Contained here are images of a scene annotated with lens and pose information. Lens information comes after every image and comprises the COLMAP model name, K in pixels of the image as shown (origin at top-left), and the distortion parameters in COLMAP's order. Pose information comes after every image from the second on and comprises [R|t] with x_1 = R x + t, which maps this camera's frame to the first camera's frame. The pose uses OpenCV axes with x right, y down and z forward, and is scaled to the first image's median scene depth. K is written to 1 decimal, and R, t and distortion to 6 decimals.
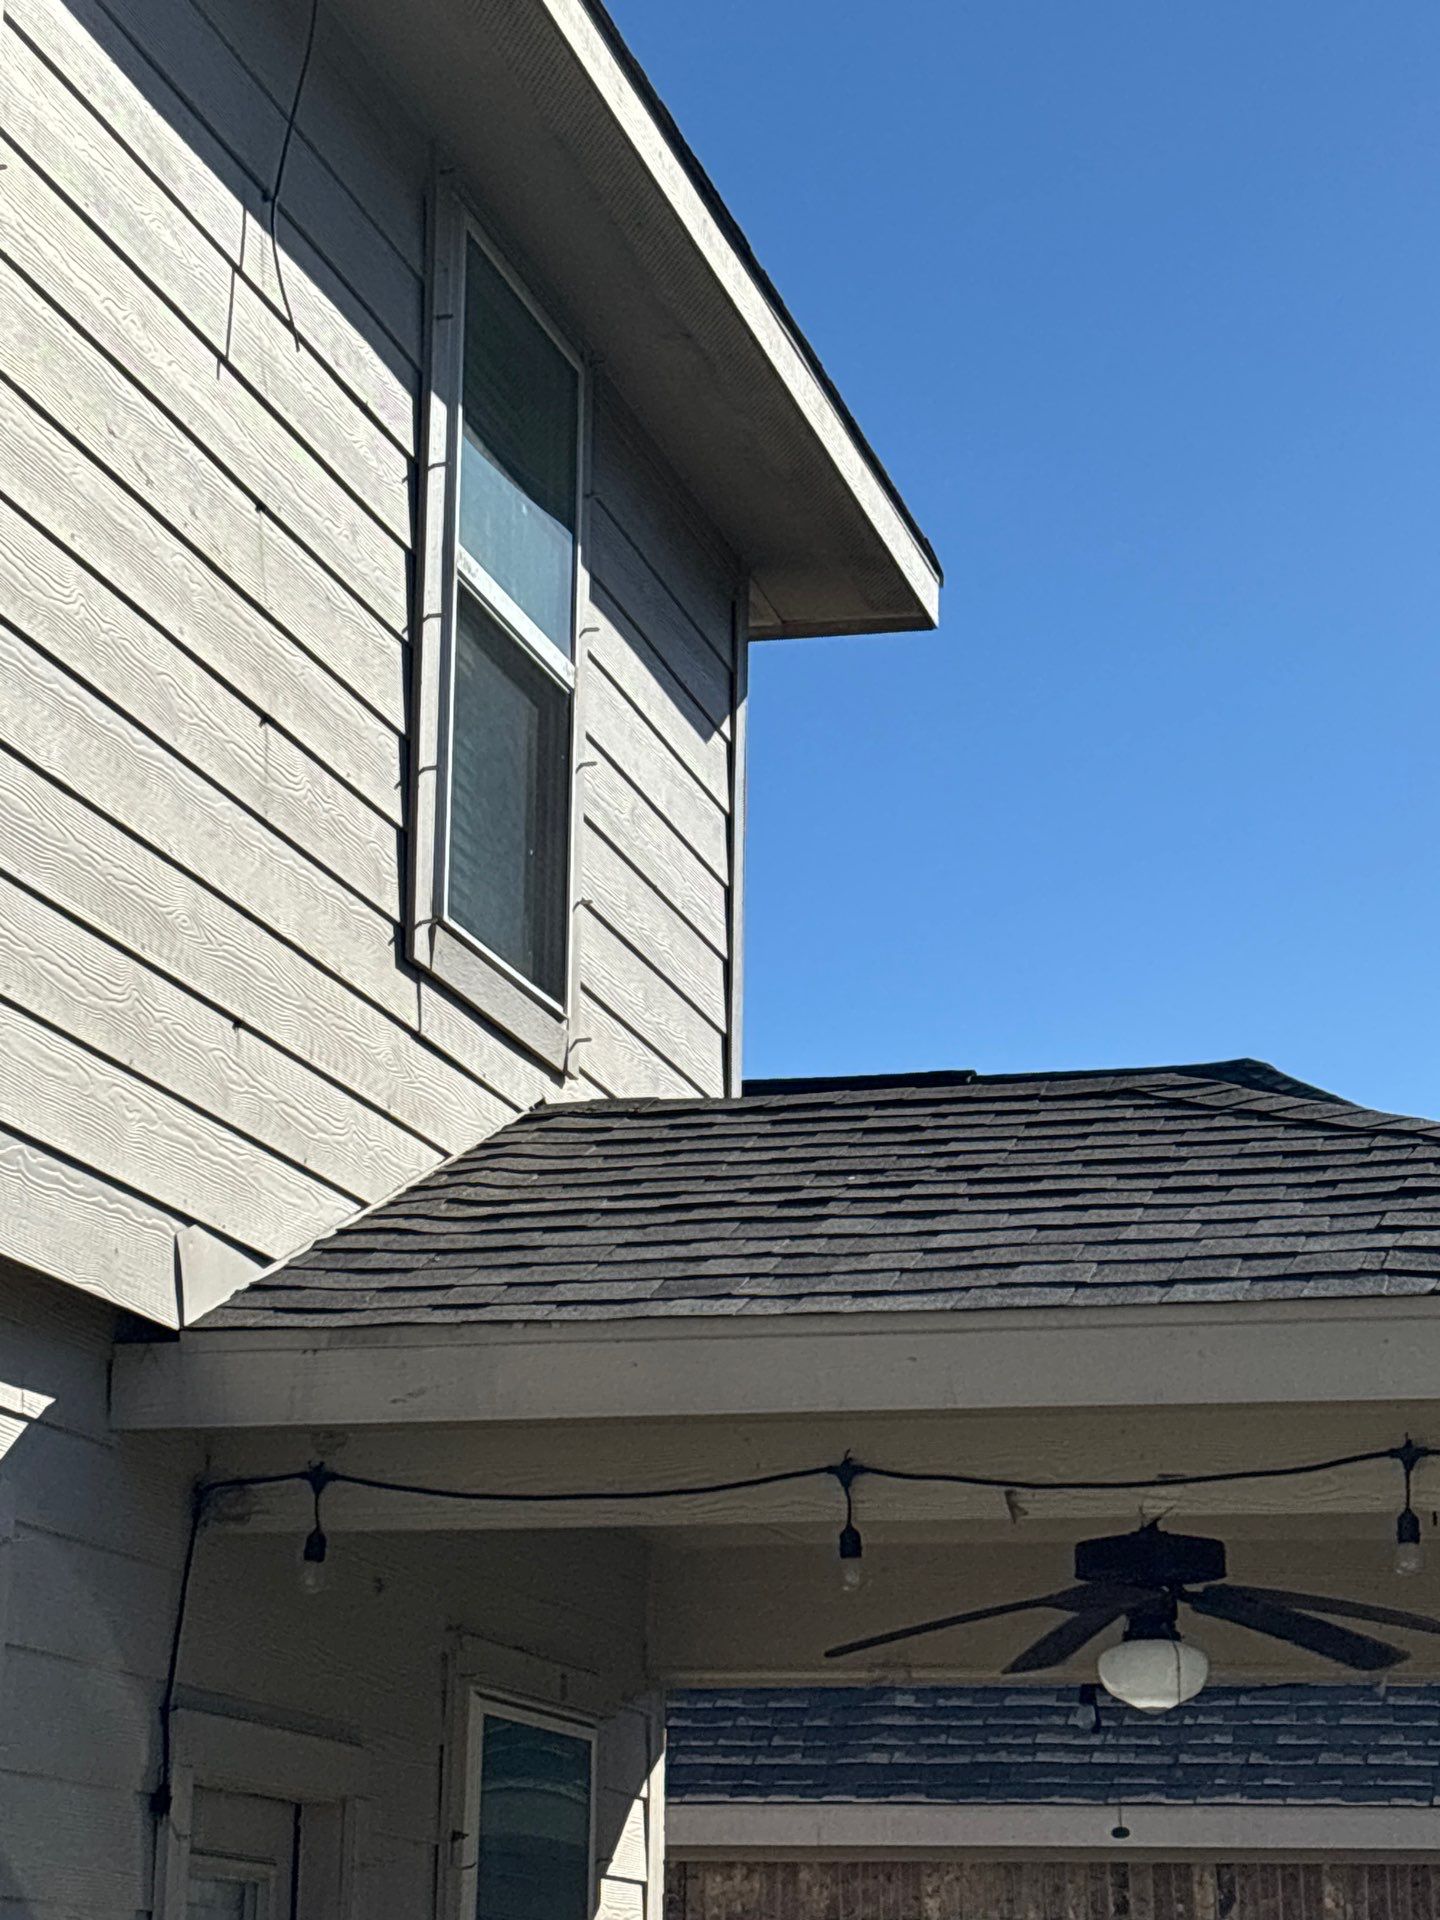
lens RADIAL K [[4311.9, 0, 720.0], [0, 4311.9, 960.0], [0, 0, 1]] dist [0.243929, -0.691455]
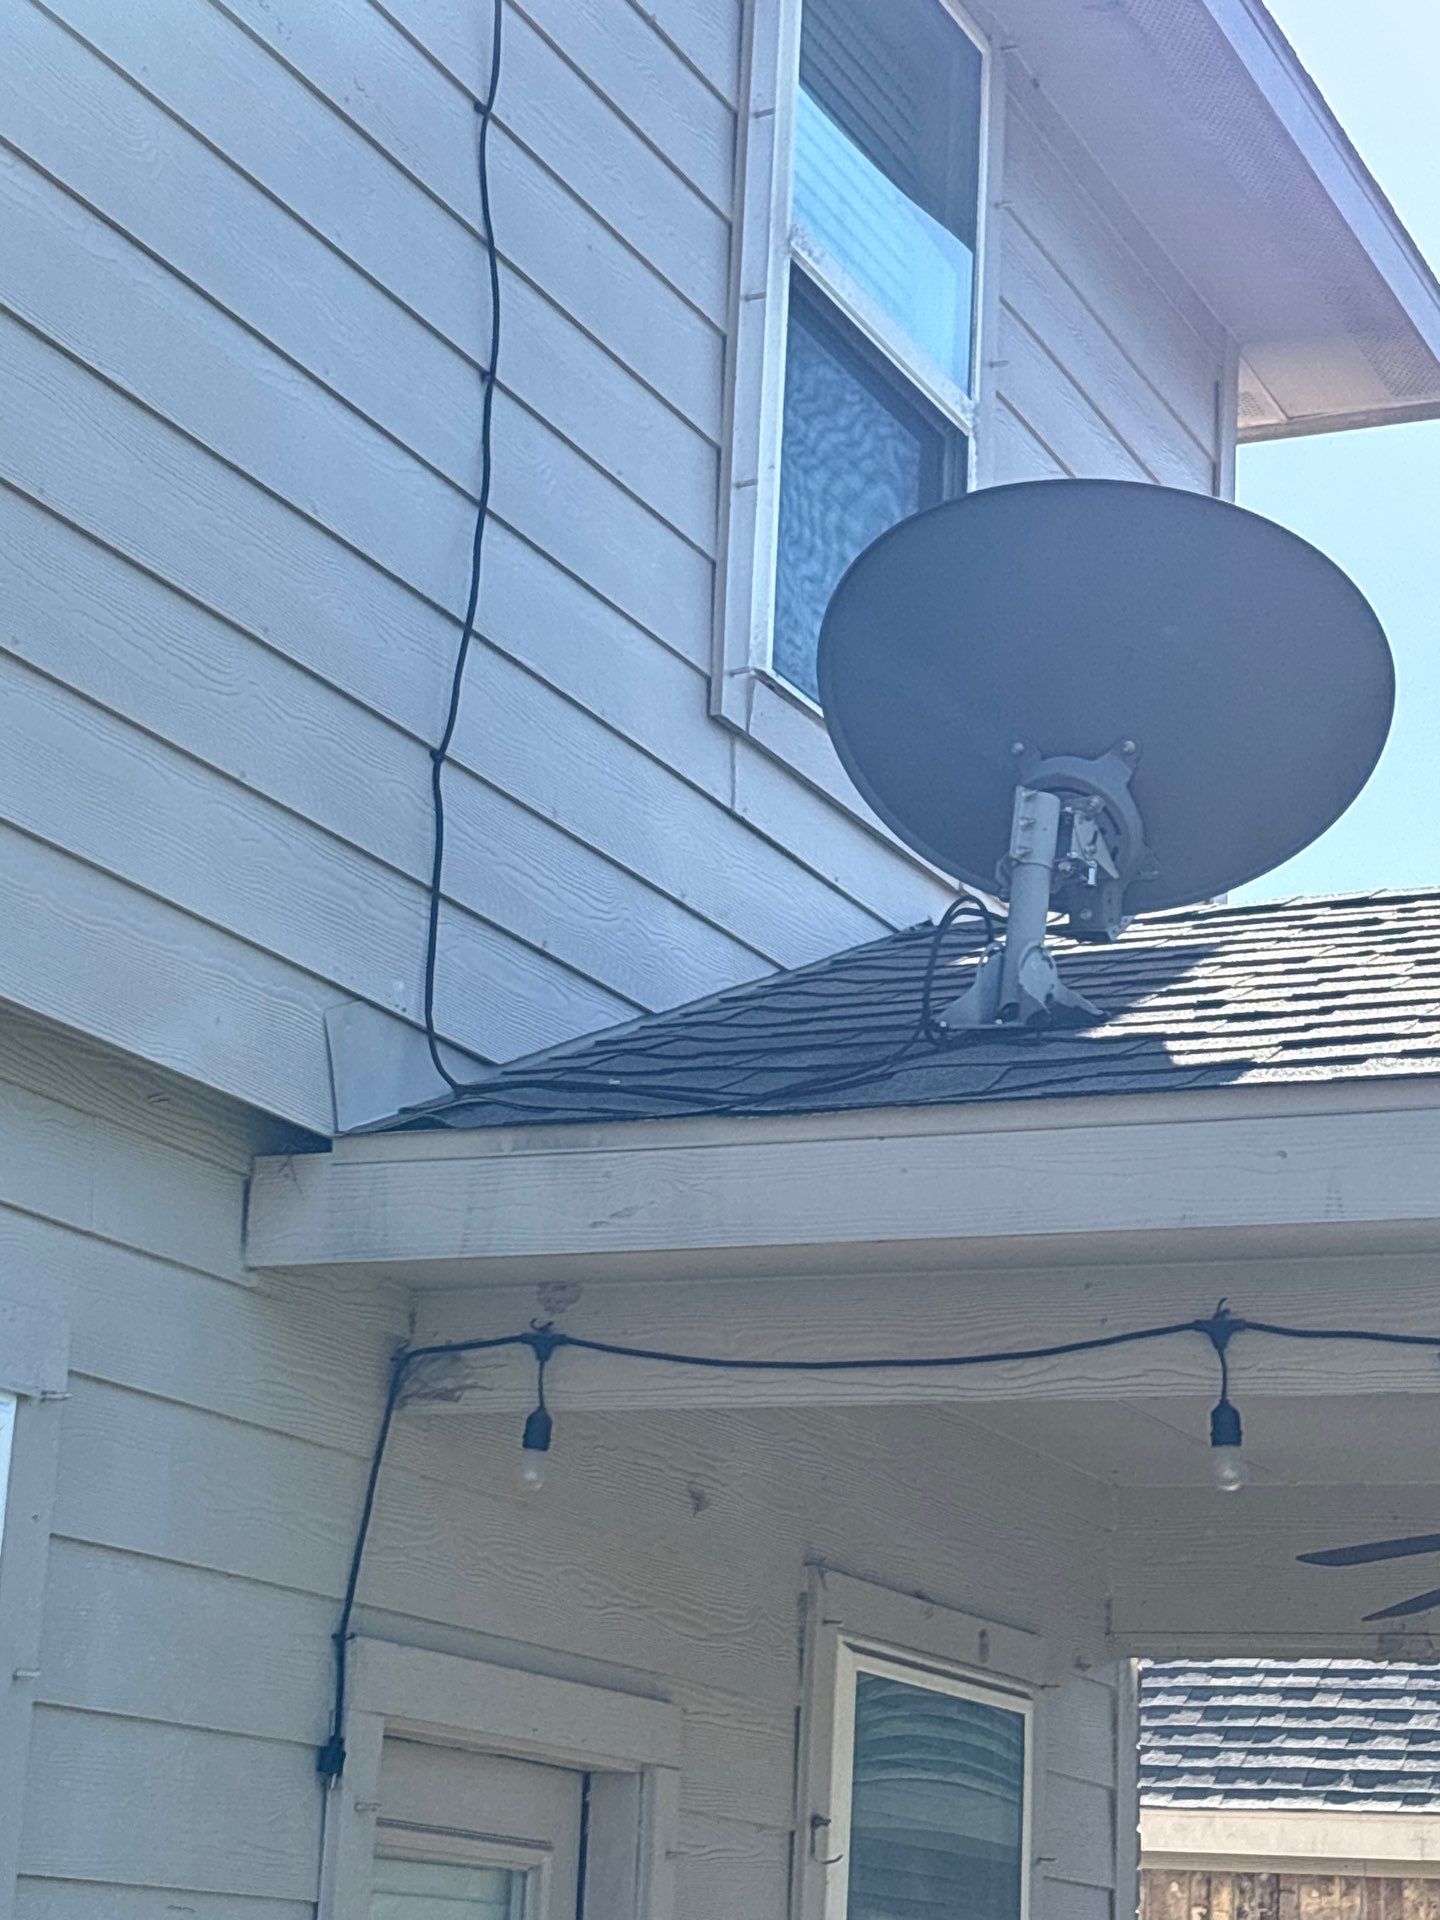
lens RADIAL K [[3858.8, 0, 720.0], [0, 3858.8, 960.0], [0, 0, 1]] dist [0.225728, -0.618880]
pose [[0.982330, -0.016573, -0.186421, 0.063332], [0.011910, 0.999588, -0.026108, 0.065866], [0.186777, 0.023427, 0.982123, 0.310056]]
